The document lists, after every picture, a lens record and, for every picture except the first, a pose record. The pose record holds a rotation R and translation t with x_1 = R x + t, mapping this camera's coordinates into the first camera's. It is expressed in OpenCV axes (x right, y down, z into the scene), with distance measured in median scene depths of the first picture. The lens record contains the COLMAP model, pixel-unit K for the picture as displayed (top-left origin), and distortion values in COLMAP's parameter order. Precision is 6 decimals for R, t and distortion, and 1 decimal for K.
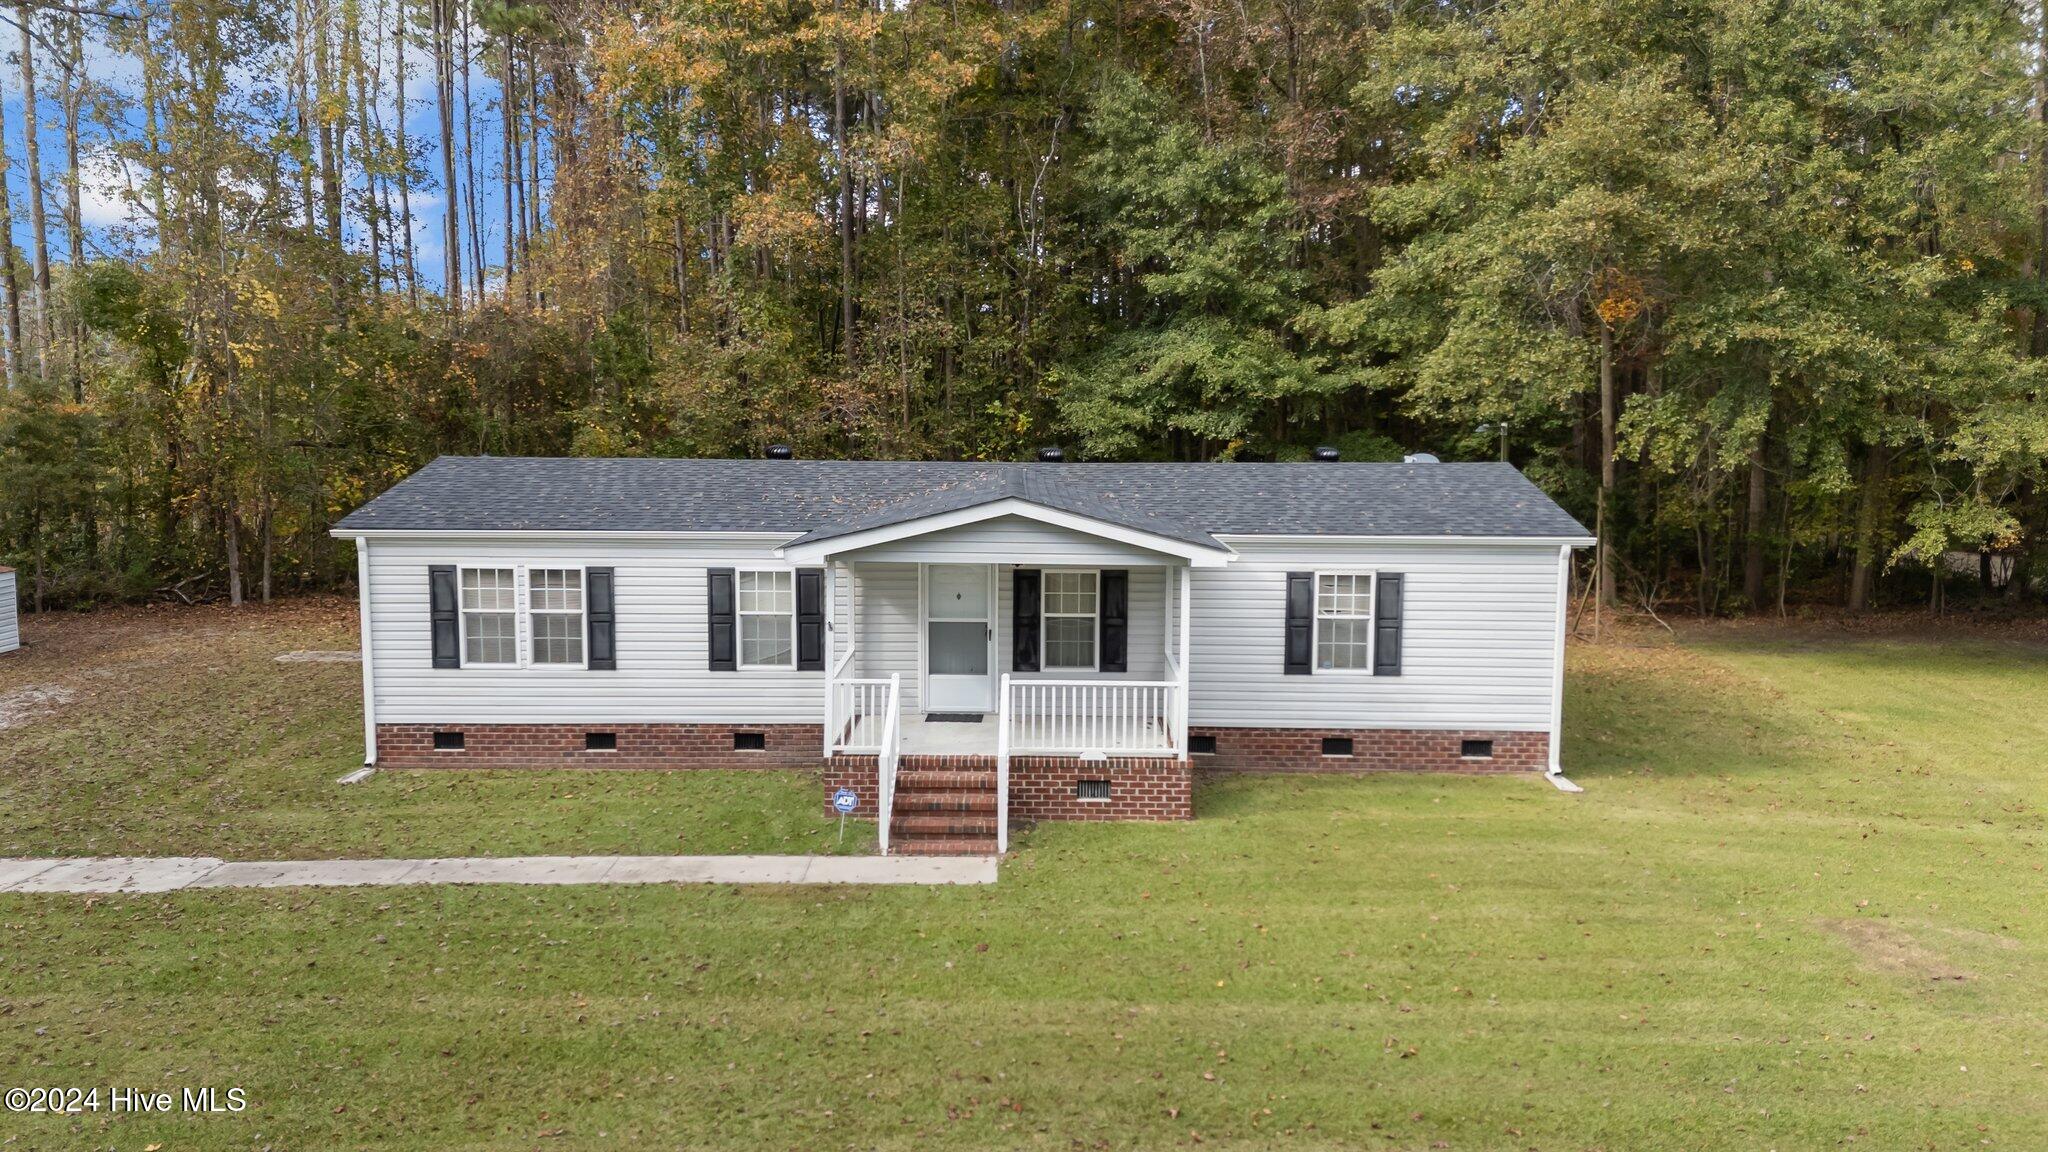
lens RADIAL K [[1496.0, 0, 1018.2], [0, 1496.0, 578.2], [0, 0, 1]] dist [0.036189, -0.019019]
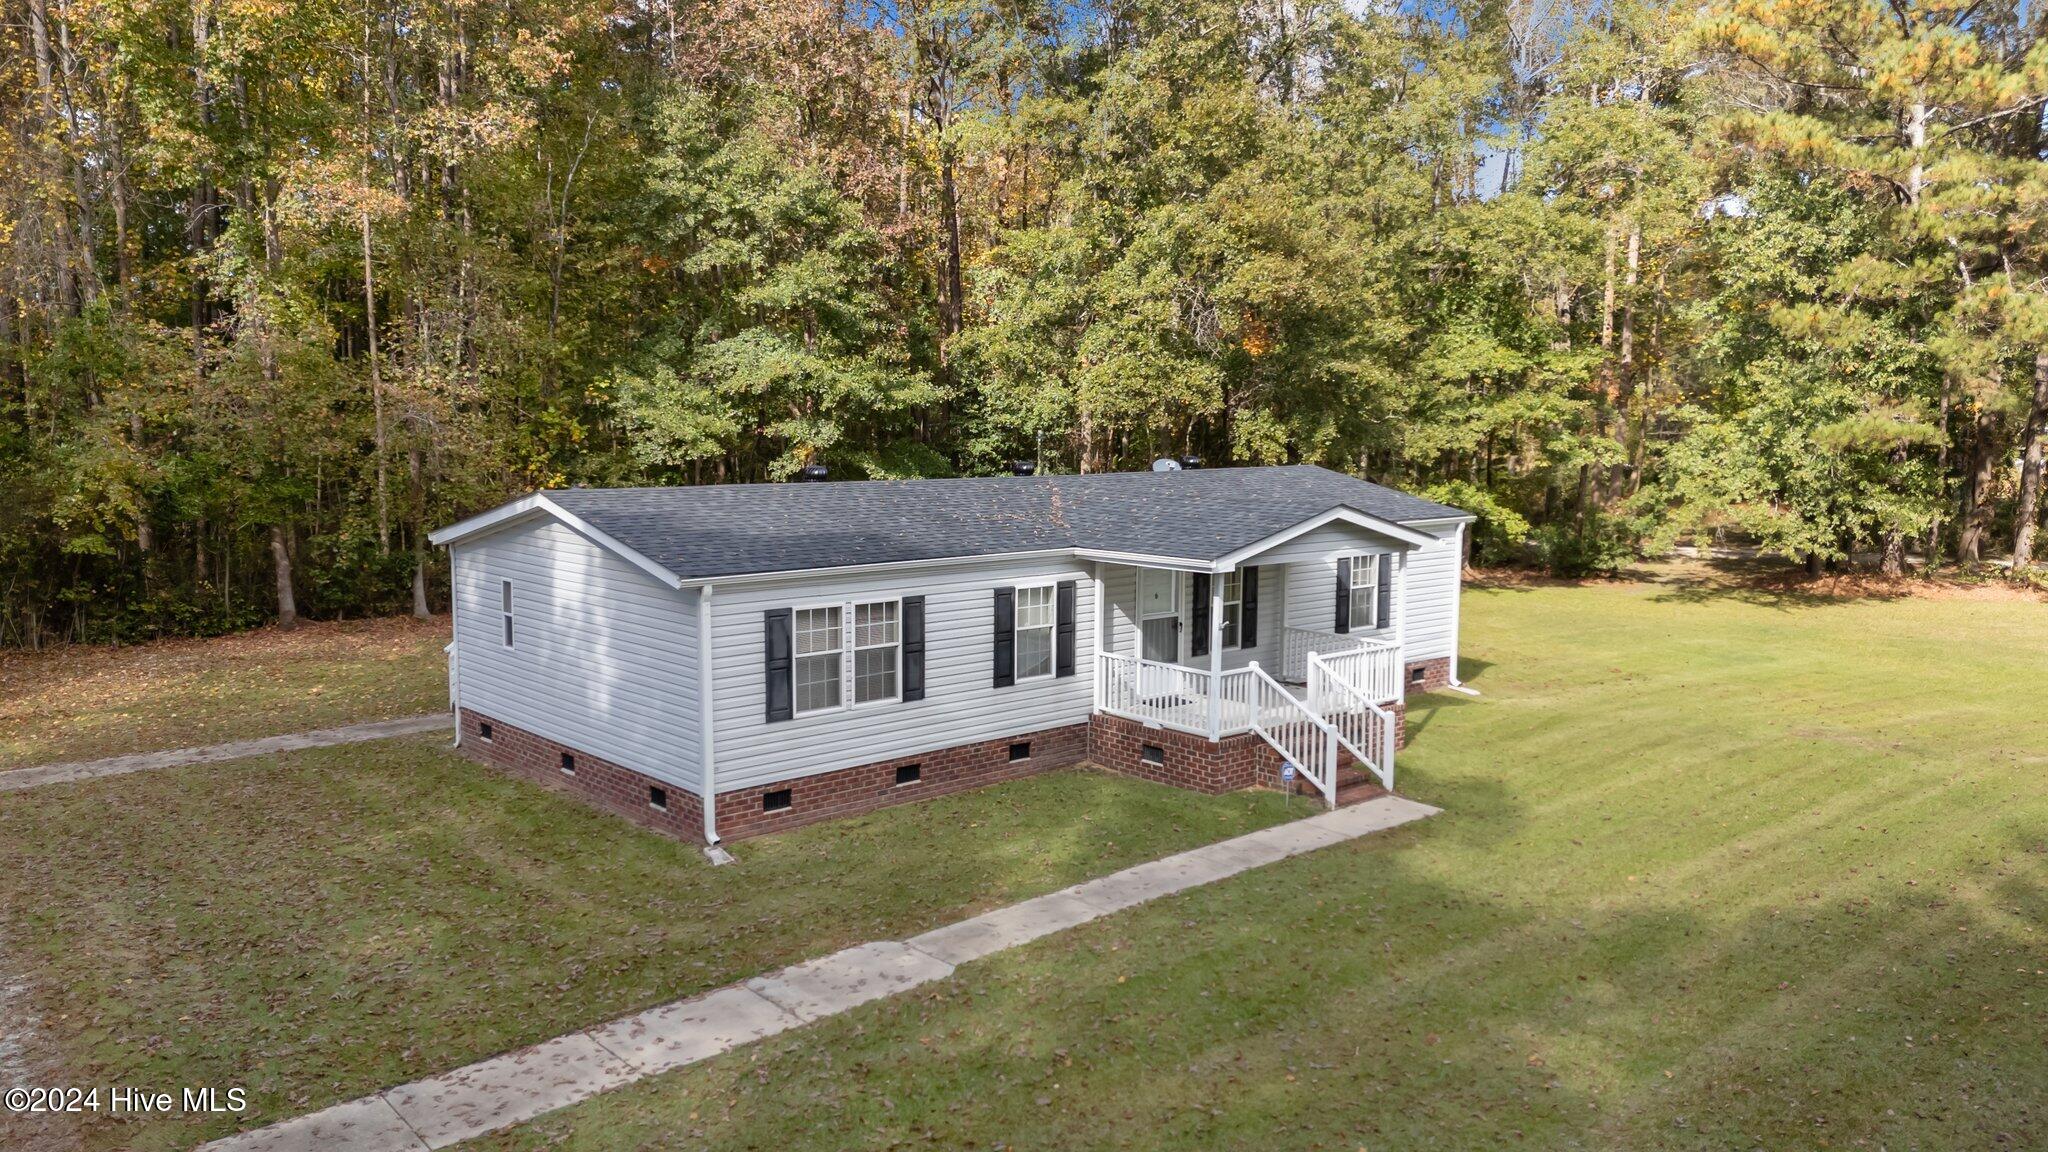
lens RADIAL K [[1496.0, 0, 1010.0], [0, 1496.0, 574.7], [0, 0, 1]] dist [0.036189, -0.019019]
pose [[0.741265, -0.074799, 0.667032, -0.883932], [0.071583, 0.996913, 0.032240, -0.048730], [-0.667385, 0.023850, 0.744331, 0.226011]]
